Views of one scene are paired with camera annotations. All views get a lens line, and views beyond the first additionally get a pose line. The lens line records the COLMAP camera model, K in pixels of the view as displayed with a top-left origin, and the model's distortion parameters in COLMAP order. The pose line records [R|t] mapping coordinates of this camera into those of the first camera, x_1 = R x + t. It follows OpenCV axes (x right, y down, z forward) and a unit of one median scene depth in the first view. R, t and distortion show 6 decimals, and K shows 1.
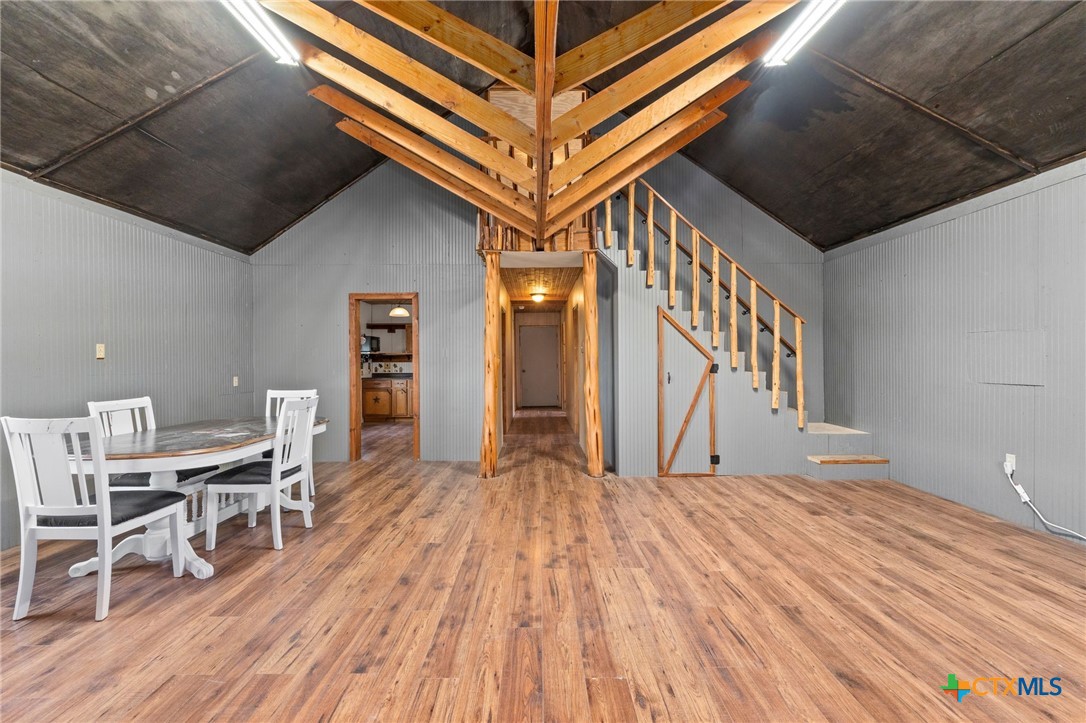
lens RADIAL K [[494.1, 0, 552.7], [0, 494.1, 366.3], [0, 0, 1]] dist [-0.006985, -0.001151]
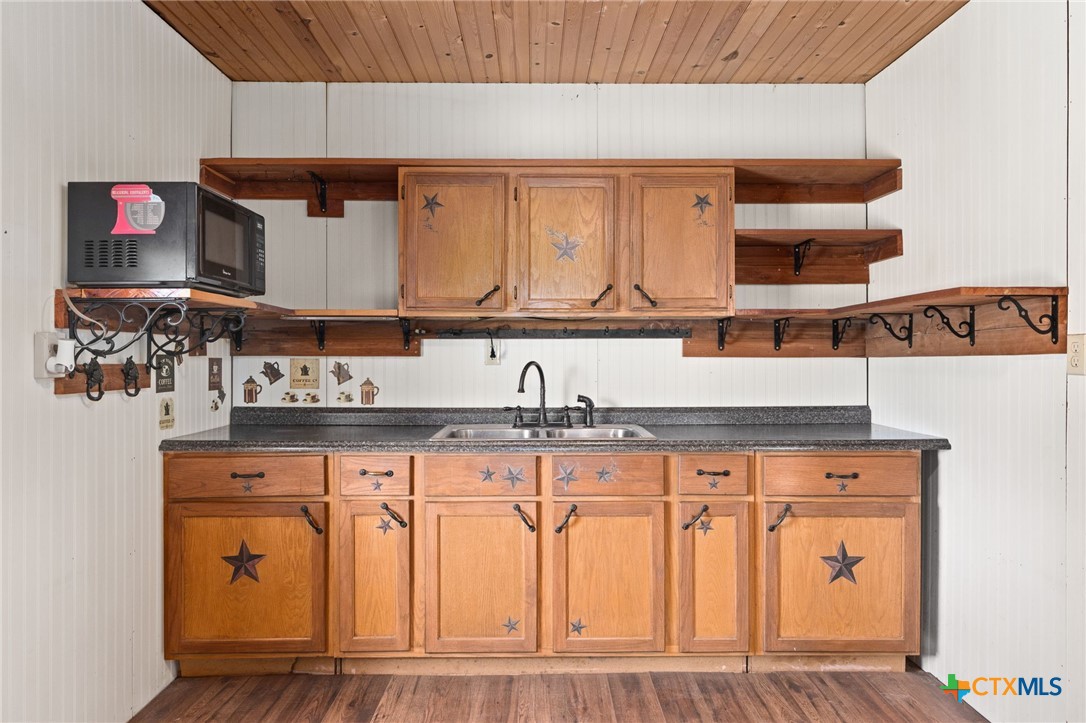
lens RADIAL K [[706.0, 0, 543.2], [0, 706.0, 360.5], [0, 0, 1]] dist [-0.007354, -0.008581]
pose [[0.999973, 0.007235, -0.001290, -0.586299], [-0.007235, 0.999974, 0.000169, -0.017574], [0.001292, -0.000160, 0.999999, 1.758931]]
